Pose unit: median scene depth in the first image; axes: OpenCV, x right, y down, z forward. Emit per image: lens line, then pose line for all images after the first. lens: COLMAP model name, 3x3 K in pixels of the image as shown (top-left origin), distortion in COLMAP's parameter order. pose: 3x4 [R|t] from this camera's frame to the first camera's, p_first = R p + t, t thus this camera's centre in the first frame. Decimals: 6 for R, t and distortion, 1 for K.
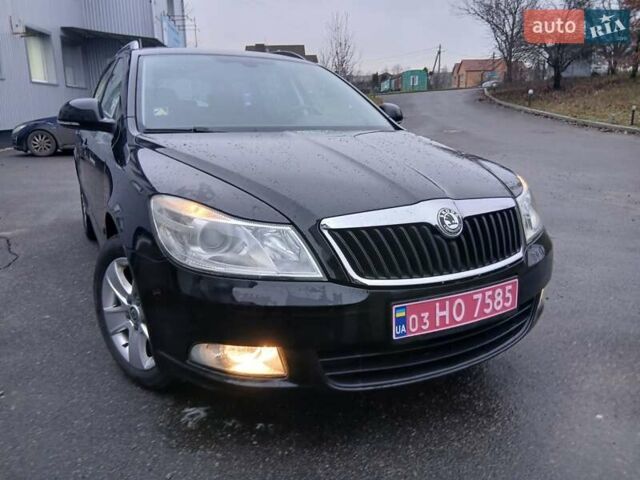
lens RADIAL K [[489.1, 0, 325.4], [0, 489.1, 230.1], [0, 0, 1]] dist [0.114134, -0.197371]
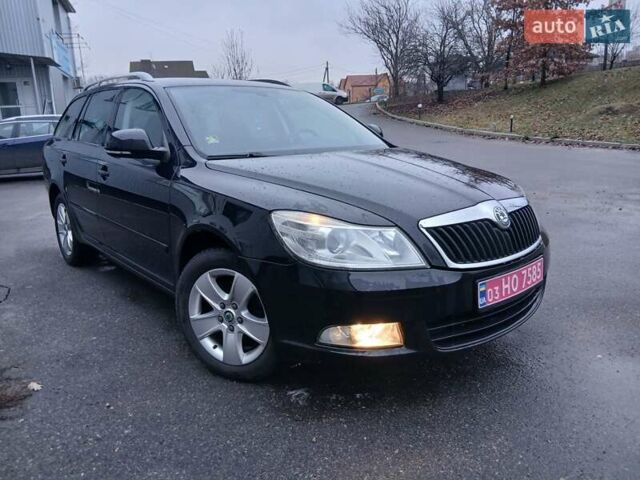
lens RADIAL K [[485.5, 0, 320.9], [0, 485.5, 231.3], [0, 0, 1]] dist [0.116067, -0.192224]
pose [[0.978455, -0.069715, 0.194335, -0.426265], [0.074251, 0.997109, -0.016144, 0.005905], [-0.192648, 0.030226, 0.980802, -0.173357]]
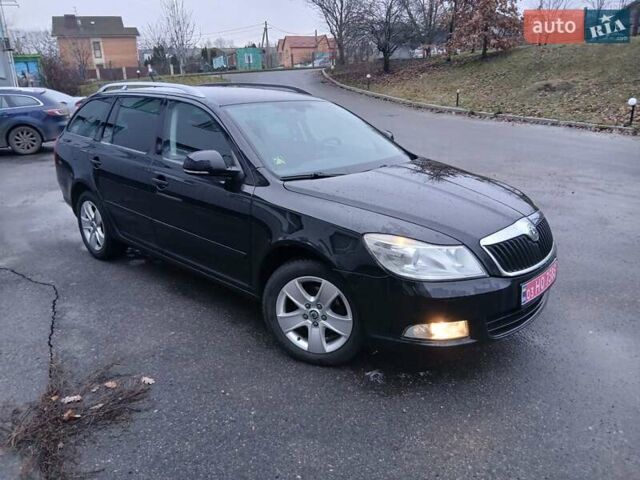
lens RADIAL K [[485.5, 0, 320.9], [0, 485.5, 231.3], [0, 0, 1]] dist [0.116067, -0.192224]
pose [[0.946124, -0.102355, 0.307202, -0.849624], [0.086295, 0.994117, 0.065455, -0.171215], [-0.312094, -0.035418, 0.949391, -0.334197]]
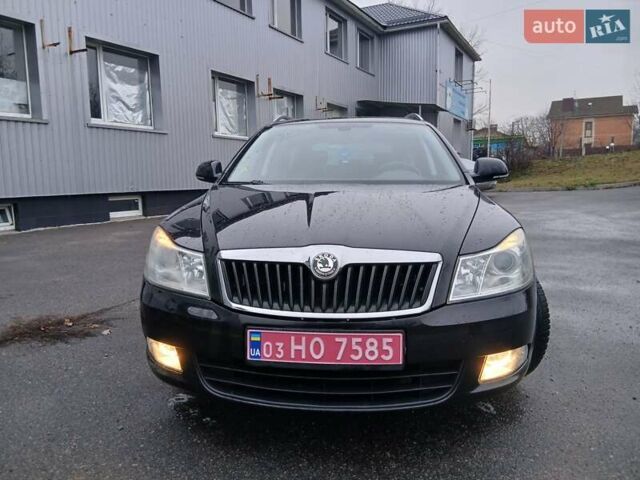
lens RADIAL K [[485.5, 0, 320.9], [0, 485.5, 231.3], [0, 0, 1]] dist [0.116067, -0.192224]
pose [[0.830249, 0.064608, -0.553636, 0.742856], [-0.124826, 0.989584, -0.071710, -0.011516], [0.543236, 0.128646, 0.829666, 0.085500]]
